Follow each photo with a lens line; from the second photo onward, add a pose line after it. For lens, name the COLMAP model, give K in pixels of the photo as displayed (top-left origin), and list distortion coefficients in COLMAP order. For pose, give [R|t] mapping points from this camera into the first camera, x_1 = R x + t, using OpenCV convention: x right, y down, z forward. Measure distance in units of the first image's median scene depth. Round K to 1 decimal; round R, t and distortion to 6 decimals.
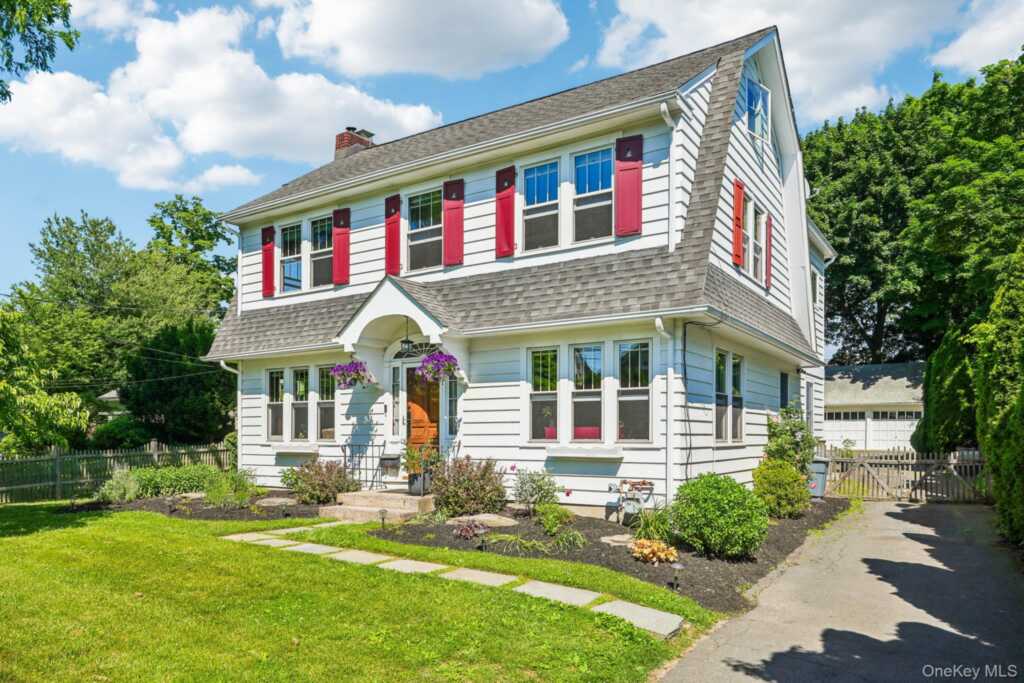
lens RADIAL K [[700.5, 0, 508.8], [0, 700.5, 431.8], [0, 0, 1]] dist [0.003266, 0.000719]
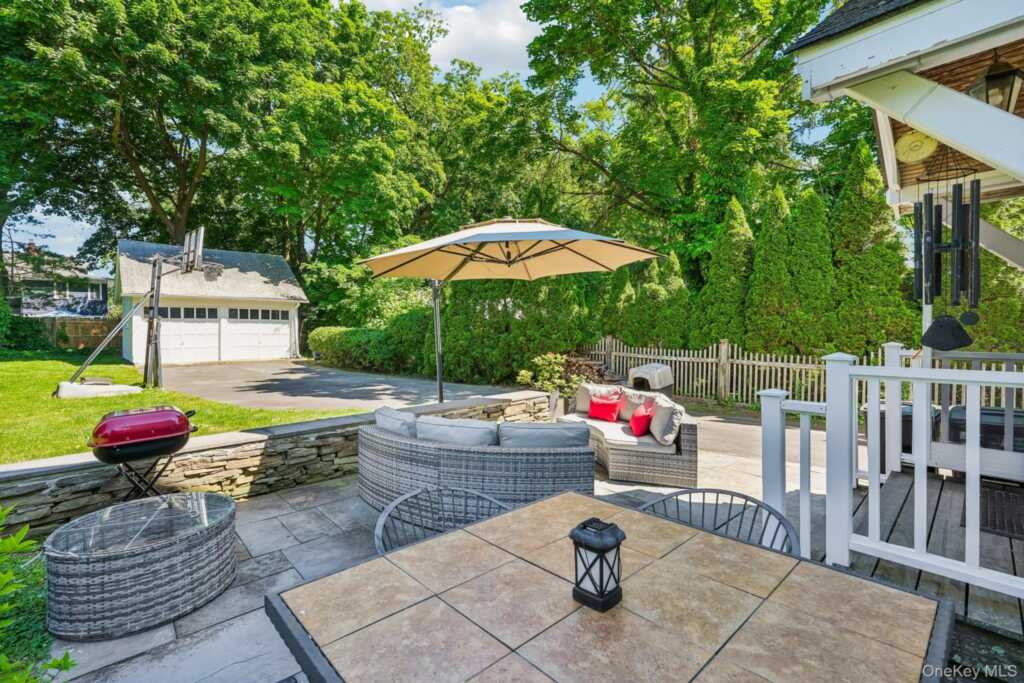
lens RADIAL K [[444.4, 0, 509.9], [0, 444.4, 342.1], [0, 0, 1]] dist [0.001171, 0.000184]
pose [[0.229453, -0.010055, 0.973268, 0.332434], [-0.000695, 0.999945, 0.010495, 0.003188], [-0.973319, -0.003084, 0.229434, 1.543741]]
